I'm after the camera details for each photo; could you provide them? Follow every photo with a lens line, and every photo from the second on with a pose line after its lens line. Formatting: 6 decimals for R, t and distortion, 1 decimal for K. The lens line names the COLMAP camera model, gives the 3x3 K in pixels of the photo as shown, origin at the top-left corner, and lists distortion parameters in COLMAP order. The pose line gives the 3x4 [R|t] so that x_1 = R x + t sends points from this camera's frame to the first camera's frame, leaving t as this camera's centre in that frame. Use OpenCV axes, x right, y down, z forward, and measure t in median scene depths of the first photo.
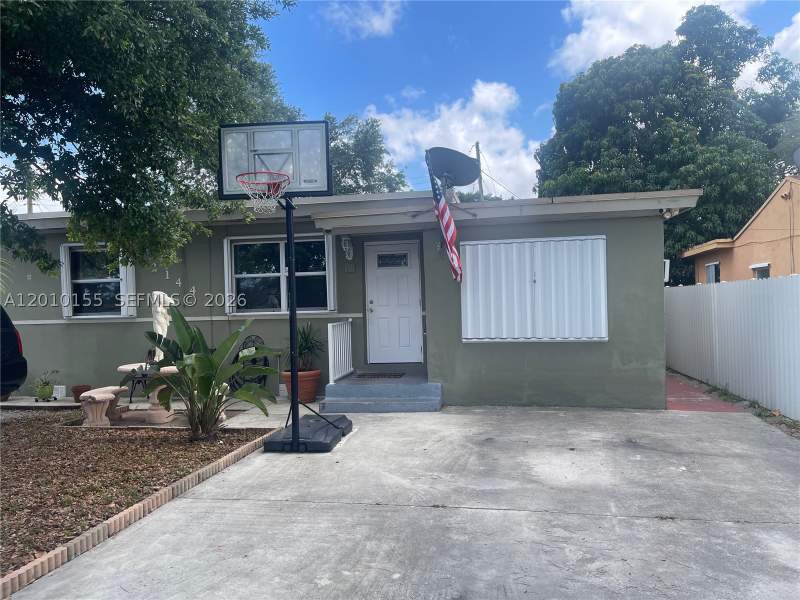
lens RADIAL K [[603.7, 0, 400.0], [0, 603.7, 300.0], [0, 0, 1]] dist [0.071582, -0.089612]
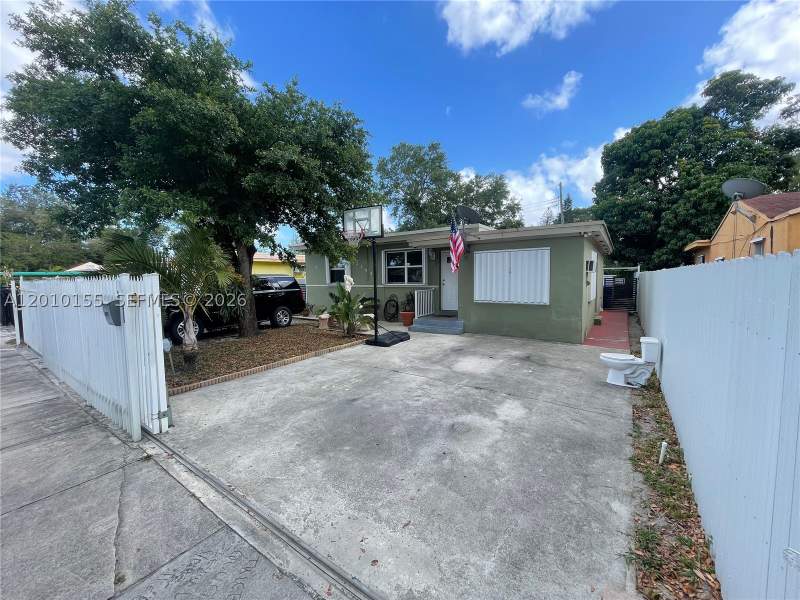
lens RADIAL K [[320.8, 0, 400.0], [0, 320.8, 300.0], [0, 0, 1]] dist [-0.001410, -0.000241]
pose [[0.913464, 0.042504, -0.404693, 0.323387], [-0.007533, 0.996126, 0.087618, -0.029924], [0.406849, -0.076988, 0.910245, -0.072096]]
